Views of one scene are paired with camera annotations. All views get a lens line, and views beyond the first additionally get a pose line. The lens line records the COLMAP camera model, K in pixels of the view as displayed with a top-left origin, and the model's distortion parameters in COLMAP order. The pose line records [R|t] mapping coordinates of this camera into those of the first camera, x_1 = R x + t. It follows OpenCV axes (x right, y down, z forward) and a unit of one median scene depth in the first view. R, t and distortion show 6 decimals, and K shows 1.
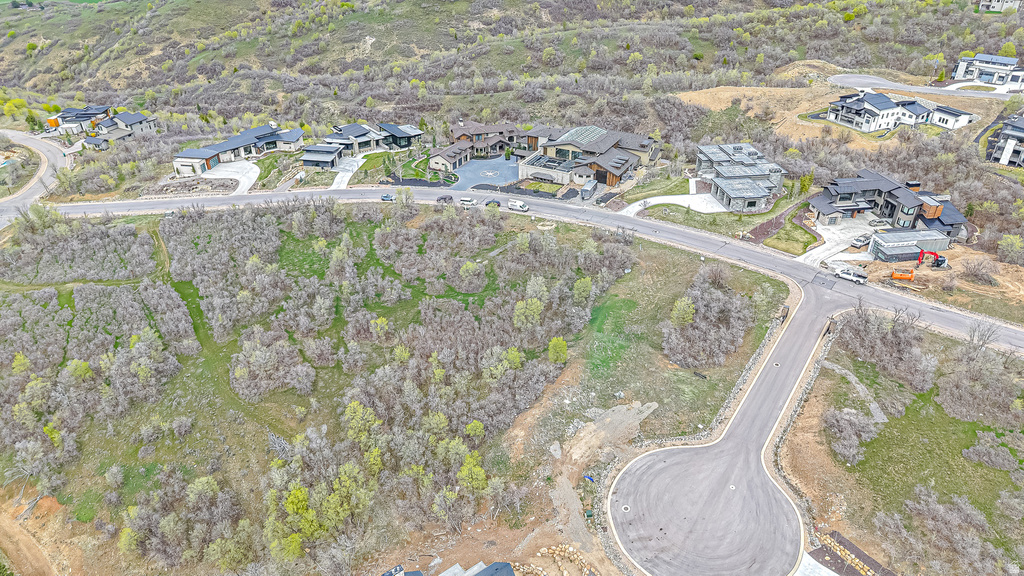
lens RADIAL K [[686.5, 0, 511.6], [0, 686.5, 288.5], [0, 0, 1]] dist [0.032699, -0.036899]
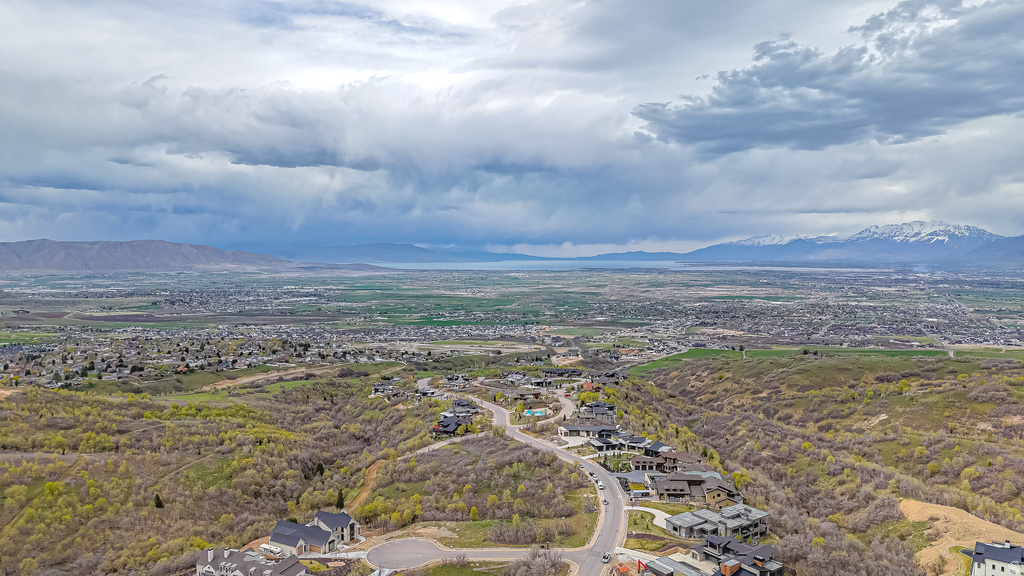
lens RADIAL K [[684.1, 0, 512.1], [0, 684.1, 285.9], [0, 0, 1]] dist [0.050542, -0.059865]
pose [[0.436207, 0.044541, -0.898744, 1.223779], [-0.464957, 0.866269, -0.182736, -0.115512], [0.770415, 0.497588, 0.398582, -0.093482]]
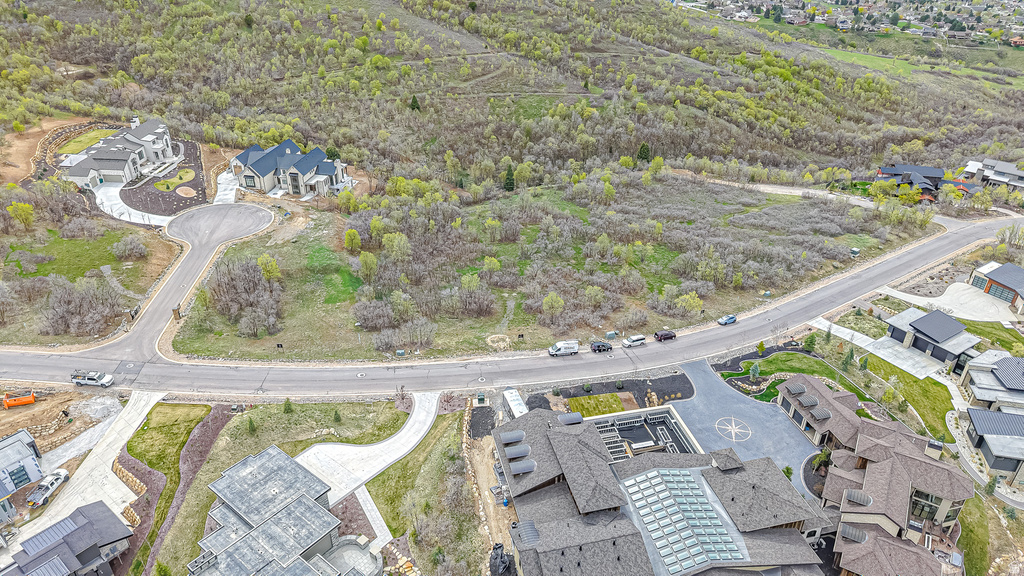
lens RADIAL K [[686.5, 0, 511.6], [0, 686.5, 288.5], [0, 0, 1]] dist [0.032699, -0.036899]
pose [[-0.744249, 0.330365, -0.580476, 0.375128], [-0.353933, 0.541966, 0.762237, -0.574116], [0.566414, 0.772743, -0.286431, 0.952880]]
